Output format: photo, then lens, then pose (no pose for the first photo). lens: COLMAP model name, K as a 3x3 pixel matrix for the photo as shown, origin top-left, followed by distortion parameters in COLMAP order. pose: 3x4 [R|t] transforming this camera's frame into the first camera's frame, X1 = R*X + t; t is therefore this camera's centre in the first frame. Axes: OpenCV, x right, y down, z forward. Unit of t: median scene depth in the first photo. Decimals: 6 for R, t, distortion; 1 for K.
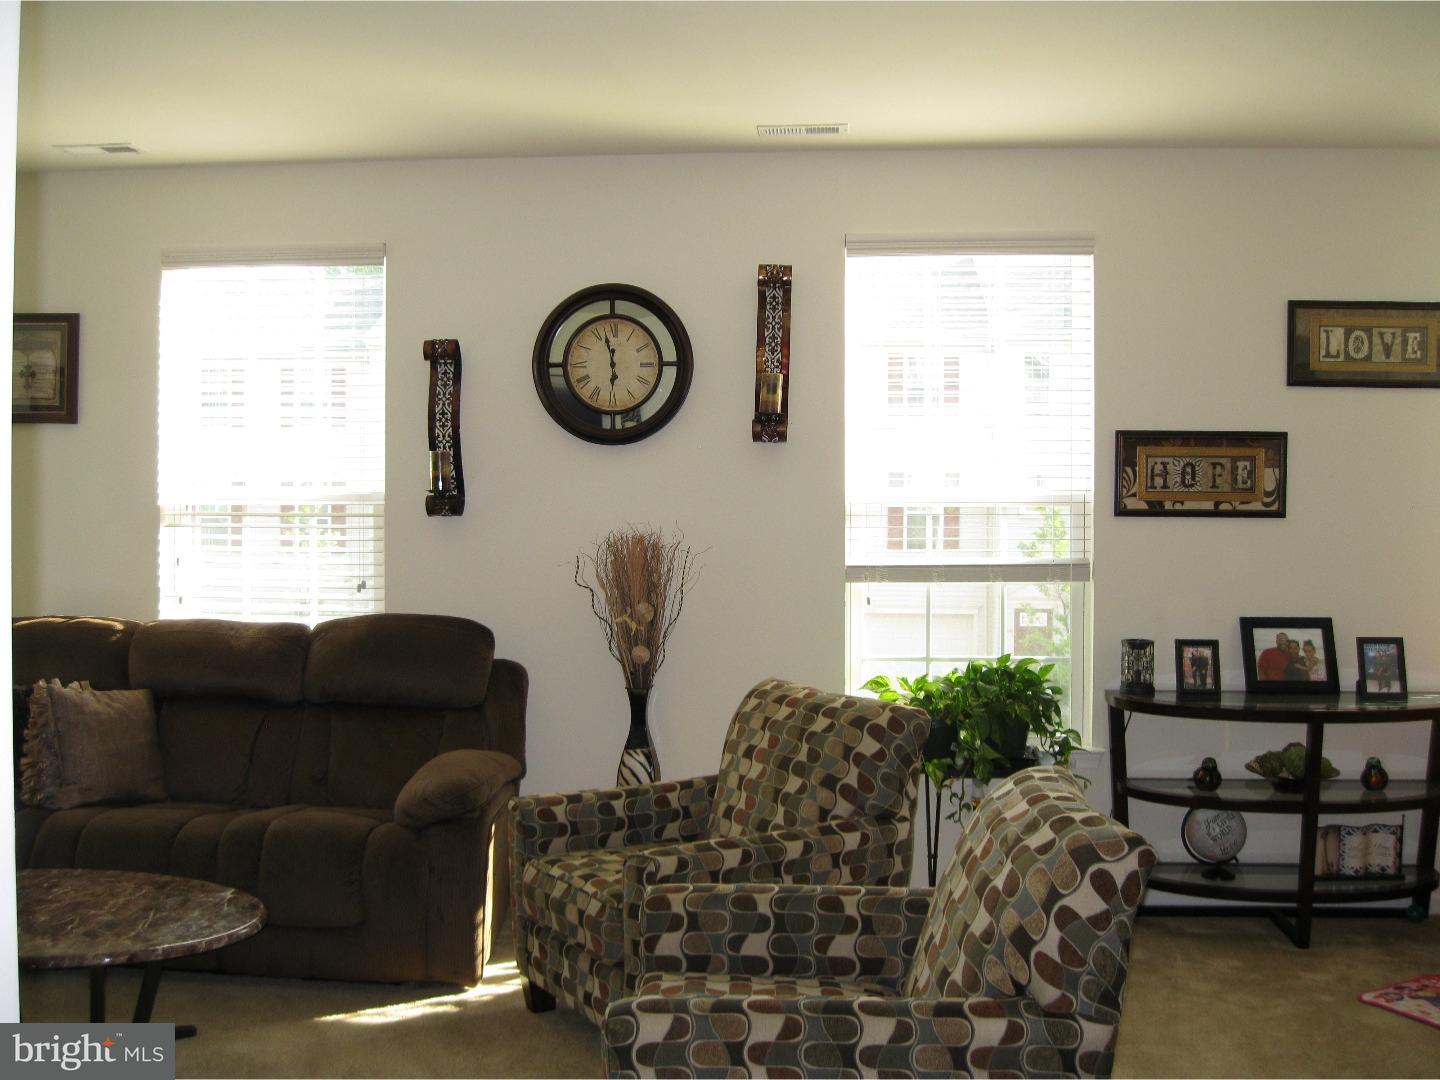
lens RADIAL K [[1474.5, 0, 698.6], [0, 1474.5, 508.7], [0, 0, 1]] dist [-0.125132, 0.054789]
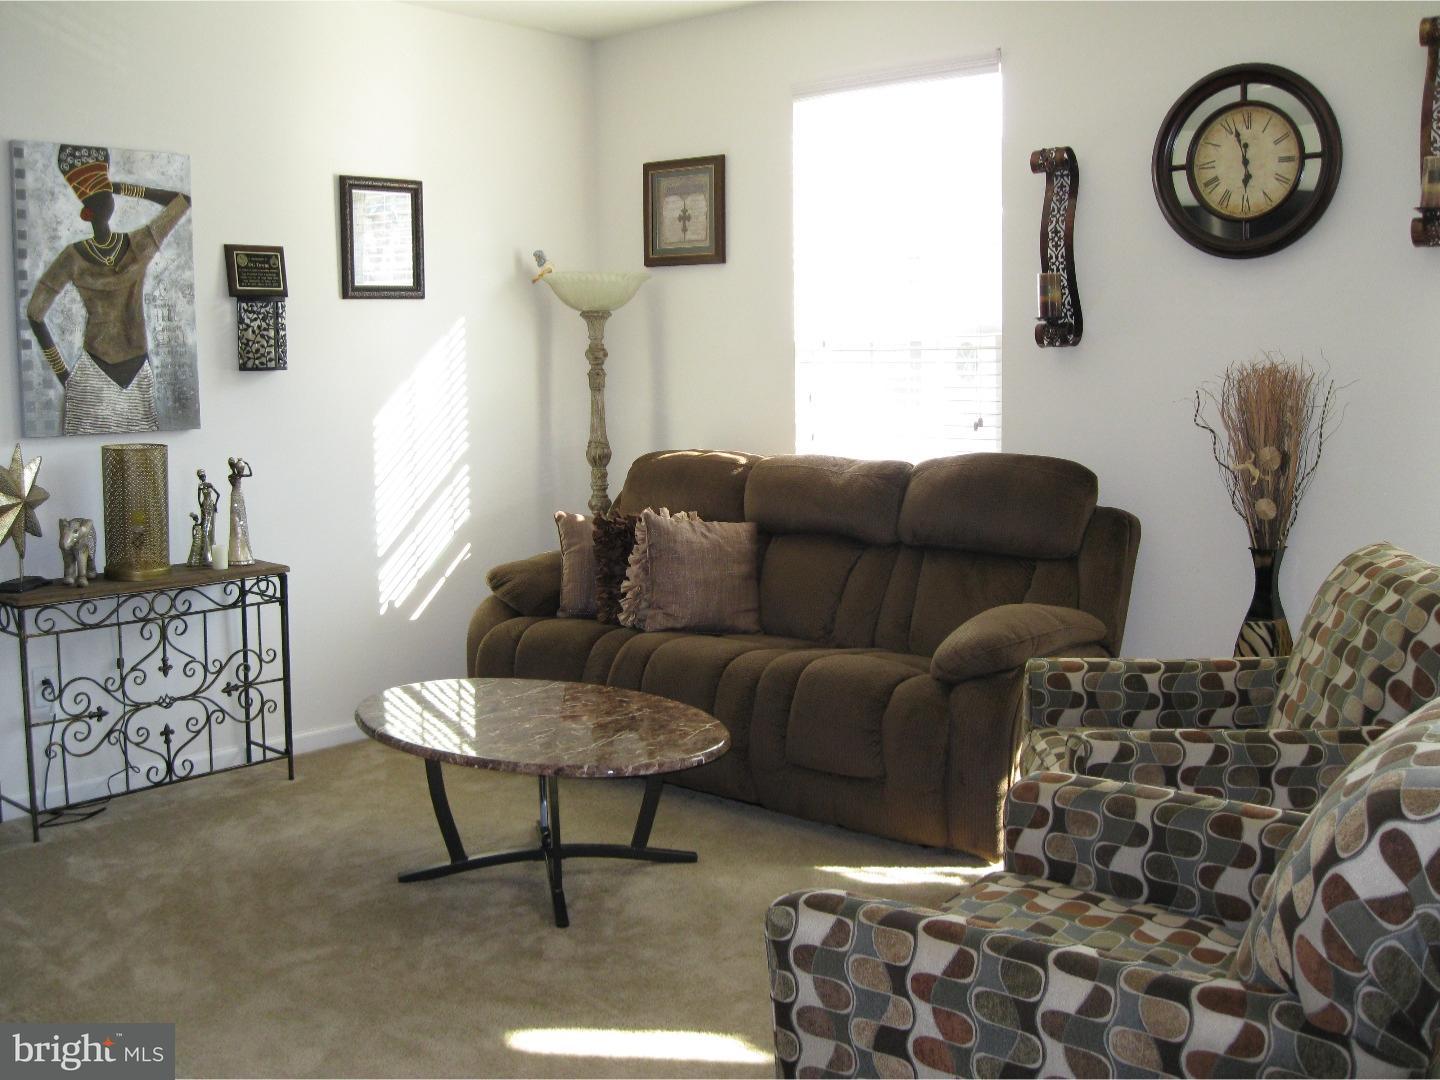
lens RADIAL K [[1474.5, 0, 698.6], [0, 1474.5, 508.7], [0, 0, 1]] dist [-0.125132, 0.054789]
pose [[0.805794, 0.044903, -0.590492, 0.217667], [0.010518, 0.995879, 0.090082, 0.024962], [0.592103, -0.078798, 0.802001, 0.174255]]
